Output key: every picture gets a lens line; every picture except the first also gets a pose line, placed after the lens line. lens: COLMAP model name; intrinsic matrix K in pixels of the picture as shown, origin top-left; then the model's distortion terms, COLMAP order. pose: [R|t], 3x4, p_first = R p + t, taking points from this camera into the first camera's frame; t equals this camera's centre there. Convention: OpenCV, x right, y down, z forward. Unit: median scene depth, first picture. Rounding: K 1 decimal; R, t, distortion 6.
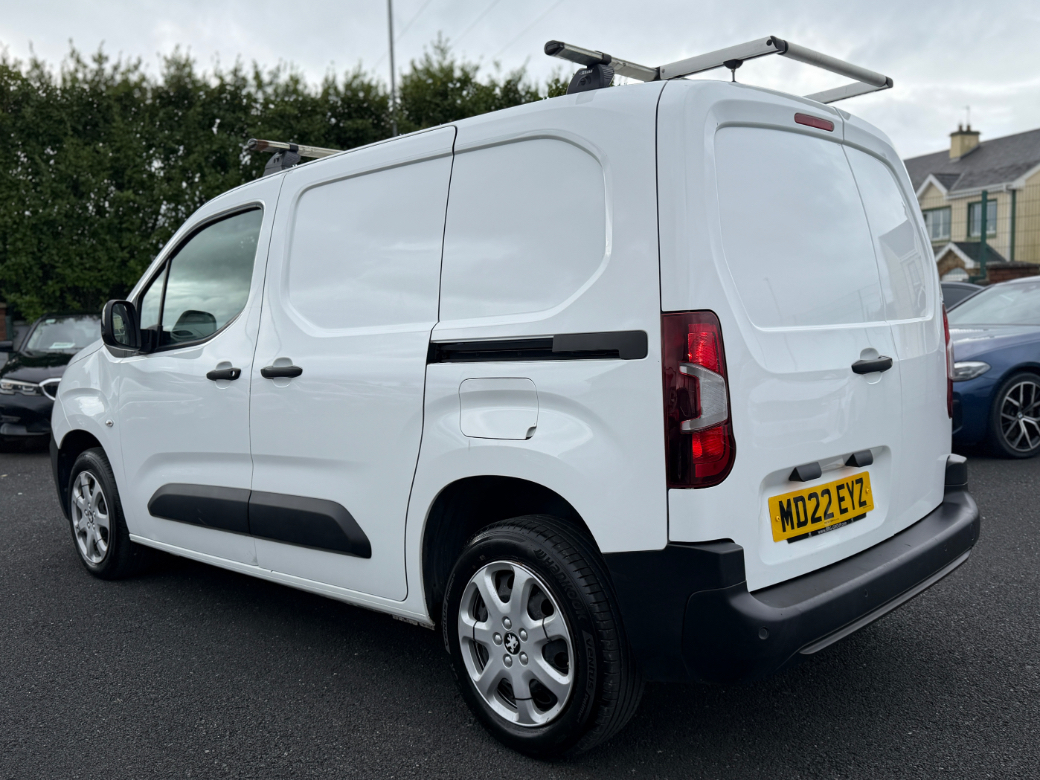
lens RADIAL K [[873.6, 0, 520.0], [0, 873.6, 390.0], [0, 0, 1]] dist [-0.004300, -0.005865]
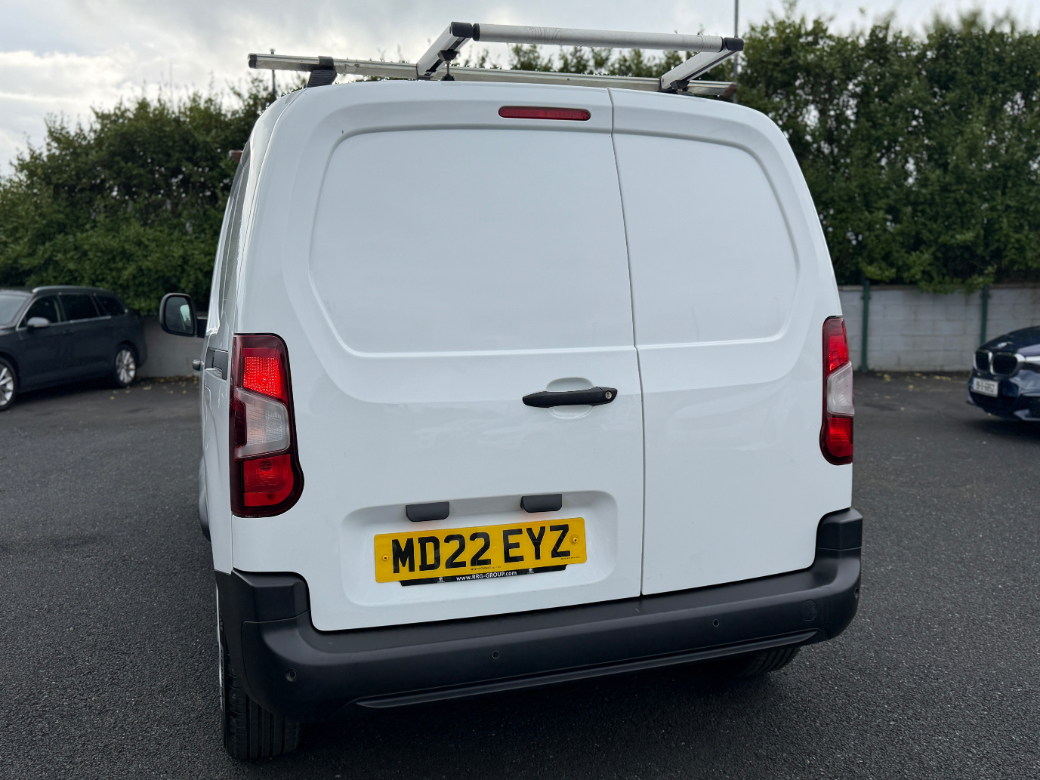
lens RADIAL K [[880.2, 0, 520.0], [0, 880.2, 405.6], [0, 0, 1]] dist [0.002822, -0.012753]
pose [[0.907477, 0.066891, -0.414742, 0.773407], [-0.046060, 0.997133, 0.060039, -0.075020], [0.417569, -0.035381, 0.907956, 0.203427]]
